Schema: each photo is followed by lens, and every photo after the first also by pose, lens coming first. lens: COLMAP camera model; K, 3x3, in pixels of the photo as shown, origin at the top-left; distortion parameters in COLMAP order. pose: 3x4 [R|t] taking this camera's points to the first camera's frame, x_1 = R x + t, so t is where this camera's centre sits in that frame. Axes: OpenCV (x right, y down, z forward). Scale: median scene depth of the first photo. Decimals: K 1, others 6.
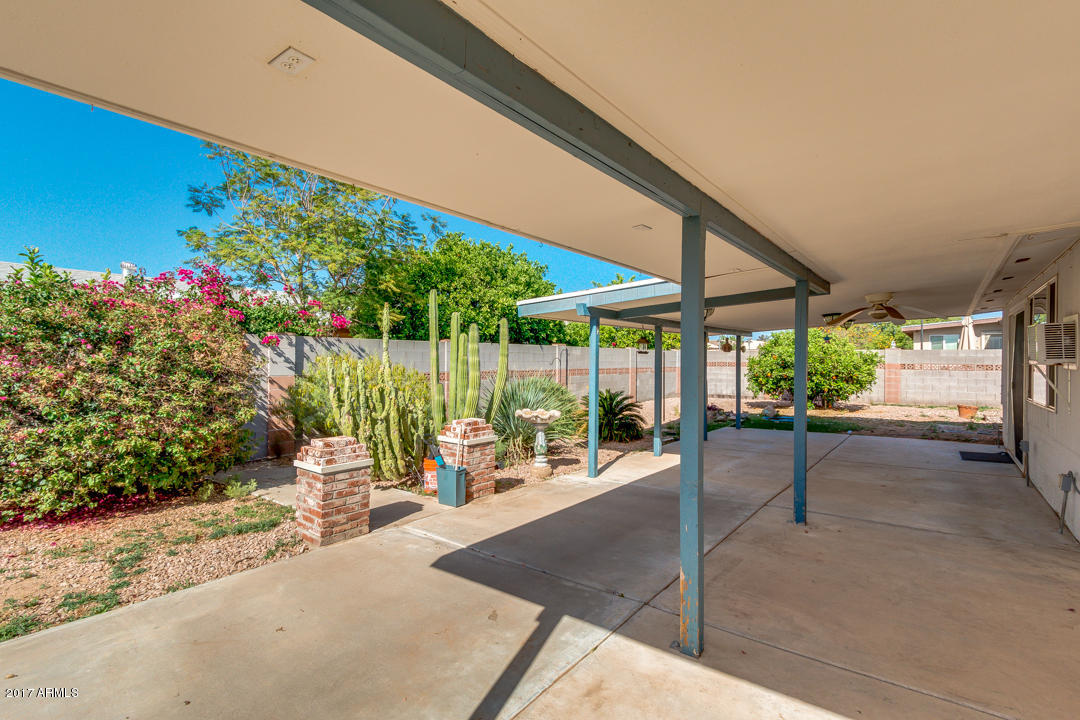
lens RADIAL K [[501.4, 0, 536.1], [0, 501.4, 355.6], [0, 0, 1]] dist [0.000206, 0.000263]
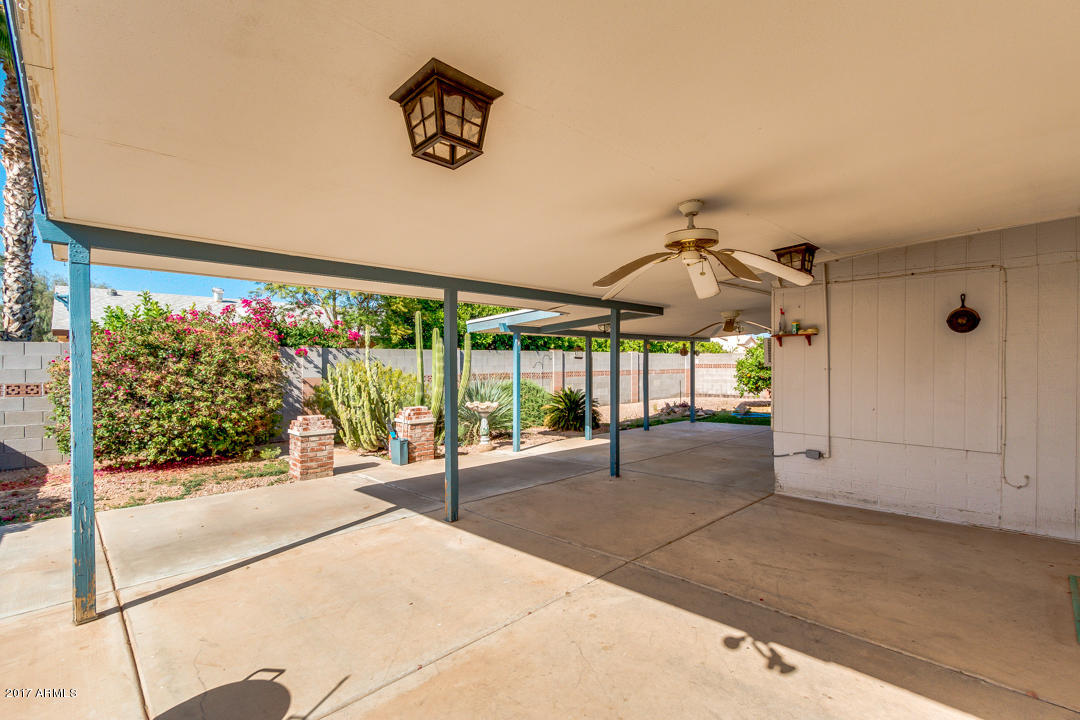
lens RADIAL K [[501.4, 0, 541.2], [0, 501.4, 363.4], [0, 0, 1]] dist [0.000206, 0.000263]
pose [[0.991349, -0.008832, -0.130952, 0.433740], [0.010093, 0.999909, 0.008966, -0.006406], [0.130861, -0.010210, 0.991348, -0.393036]]
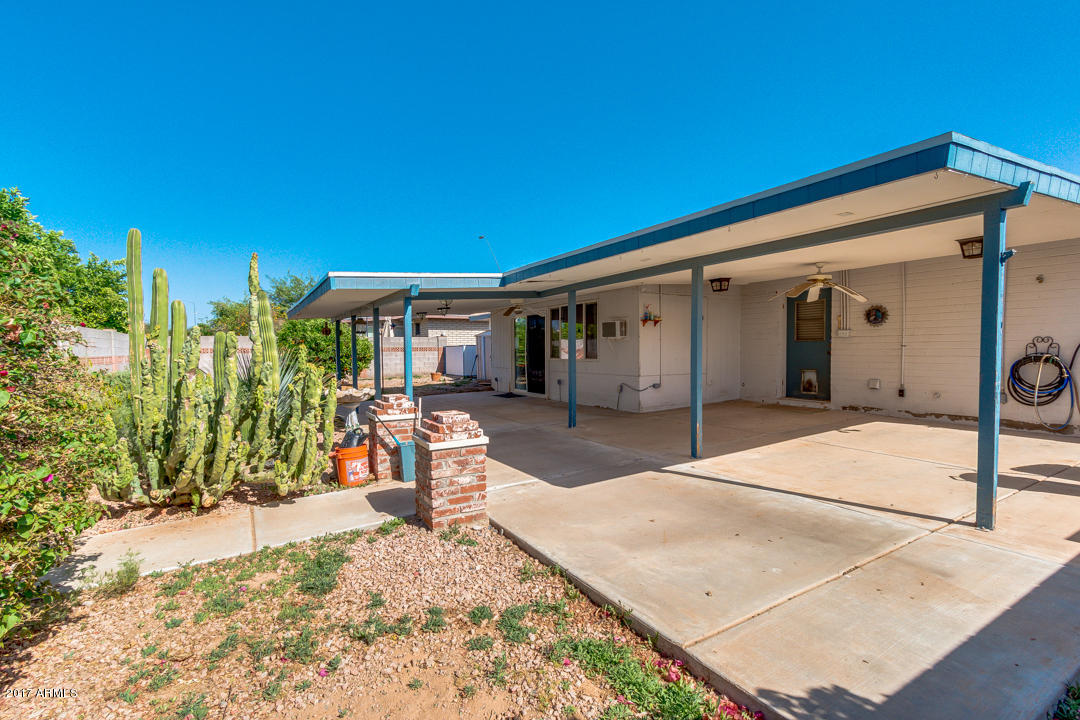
lens RADIAL K [[501.4, 0, 534.0], [0, 501.4, 358.8], [0, 0, 1]] dist [0.000206, 0.000263]
pose [[0.346018, -0.029485, 0.937764, -0.999641], [0.008403, 0.999563, 0.028328, 0.034251], [-0.938190, -0.001922, 0.346115, 0.440769]]
